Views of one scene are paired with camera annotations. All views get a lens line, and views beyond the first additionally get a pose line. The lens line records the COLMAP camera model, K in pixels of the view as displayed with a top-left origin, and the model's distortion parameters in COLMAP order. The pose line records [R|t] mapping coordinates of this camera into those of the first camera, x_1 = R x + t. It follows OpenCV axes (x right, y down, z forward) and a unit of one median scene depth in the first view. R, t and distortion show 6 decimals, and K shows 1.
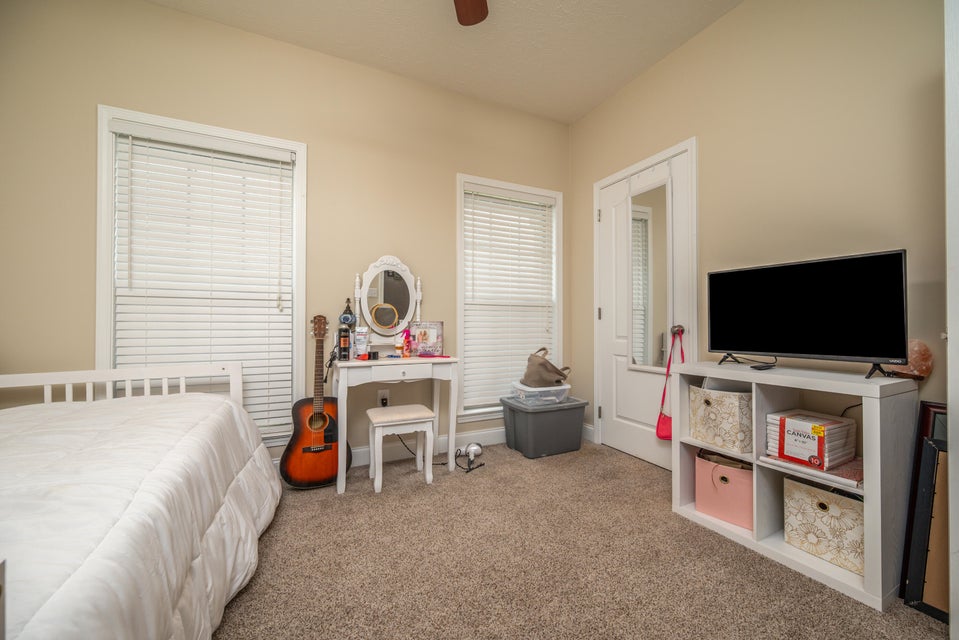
lens RADIAL K [[378.0, 0, 479.8], [0, 378.0, 319.0], [0, 0, 1]] dist [-0.002552, -0.000648]
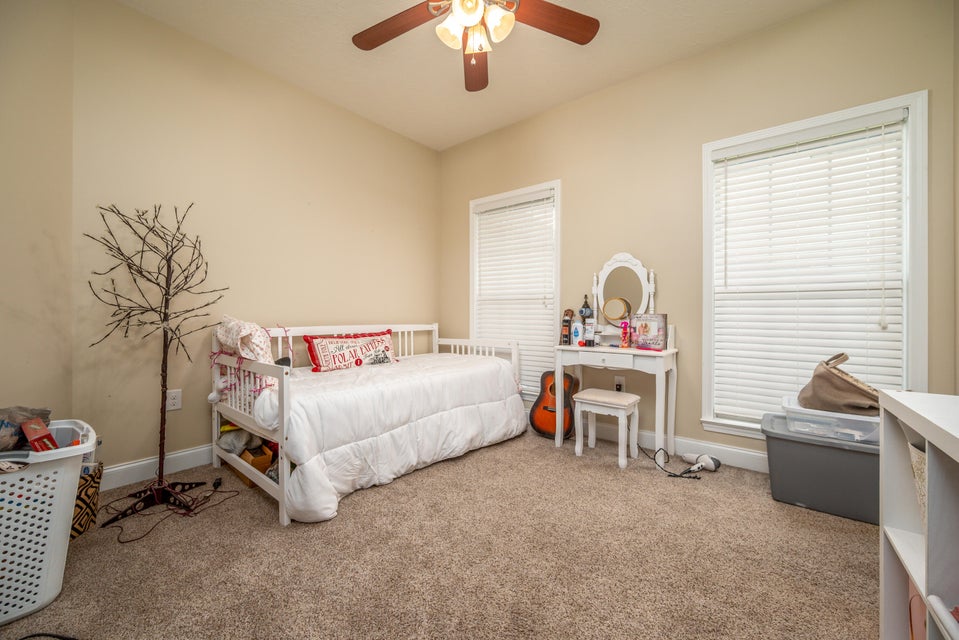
lens RADIAL K [[378.0, 0, 482.1], [0, 378.0, 317.6], [0, 0, 1]] dist [-0.002552, -0.000648]
pose [[0.425368, 0.004004, -0.905012, 0.610313], [0.003567, 0.999975, 0.006100, 0.009505], [0.905014, -0.005823, 0.425343, 0.193213]]
